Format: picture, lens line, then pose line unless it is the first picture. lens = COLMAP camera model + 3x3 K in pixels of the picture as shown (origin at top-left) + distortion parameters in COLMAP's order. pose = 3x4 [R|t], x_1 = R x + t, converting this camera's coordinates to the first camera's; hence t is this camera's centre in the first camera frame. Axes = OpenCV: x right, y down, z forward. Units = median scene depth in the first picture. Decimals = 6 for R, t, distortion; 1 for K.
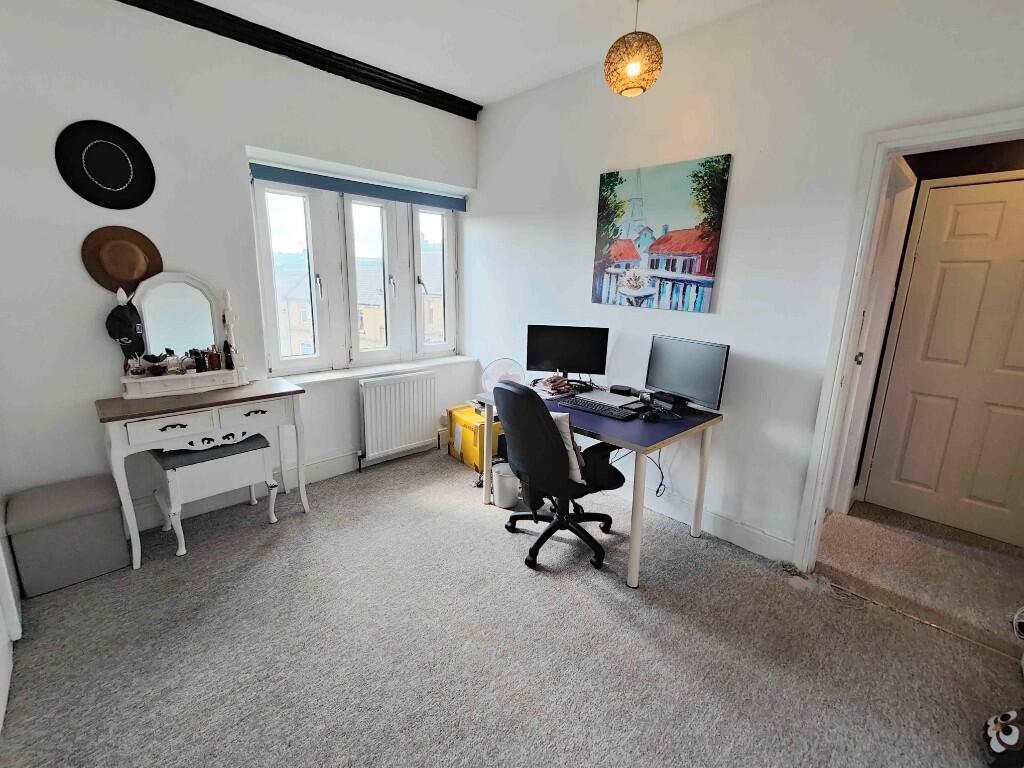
lens RADIAL K [[452.9, 0, 506.7], [0, 452.9, 382.6], [0, 0, 1]] dist [0.003761, 0.000916]
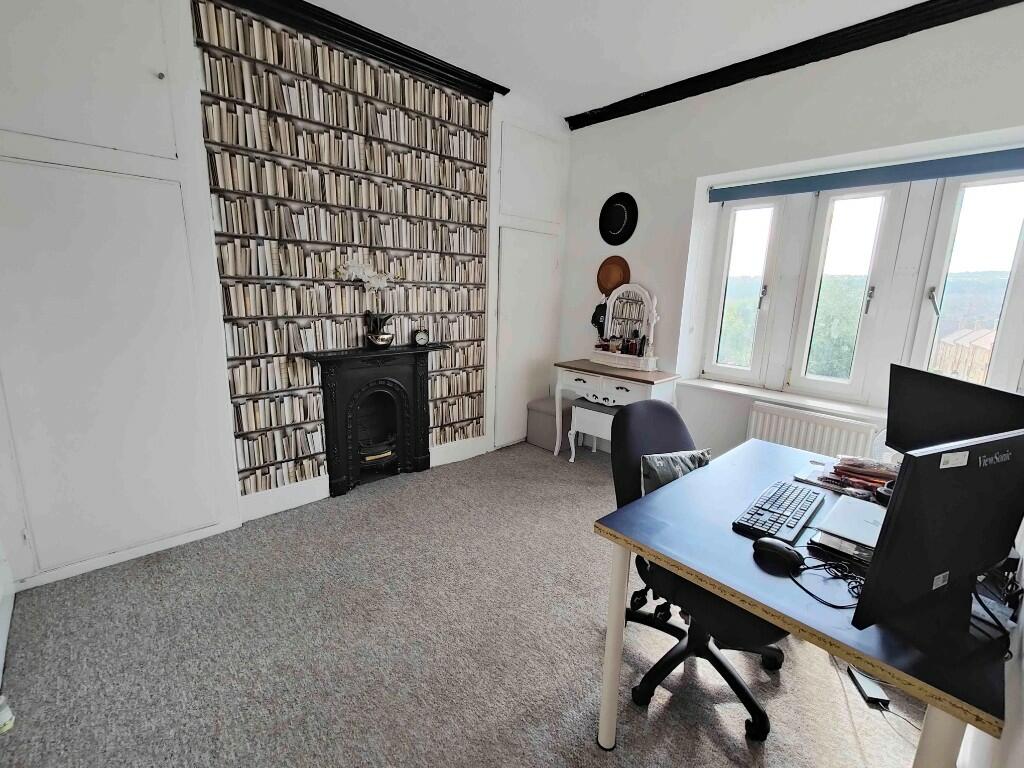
lens RADIAL K [[452.9, 0, 509.7], [0, 452.9, 380.8], [0, 0, 1]] dist [0.003761, 0.000916]
pose [[-0.006680, 0.182175, -0.983244, 0.747957], [-0.254180, 0.950661, 0.177865, -0.107916], [0.967134, 0.251110, 0.039955, 0.654582]]
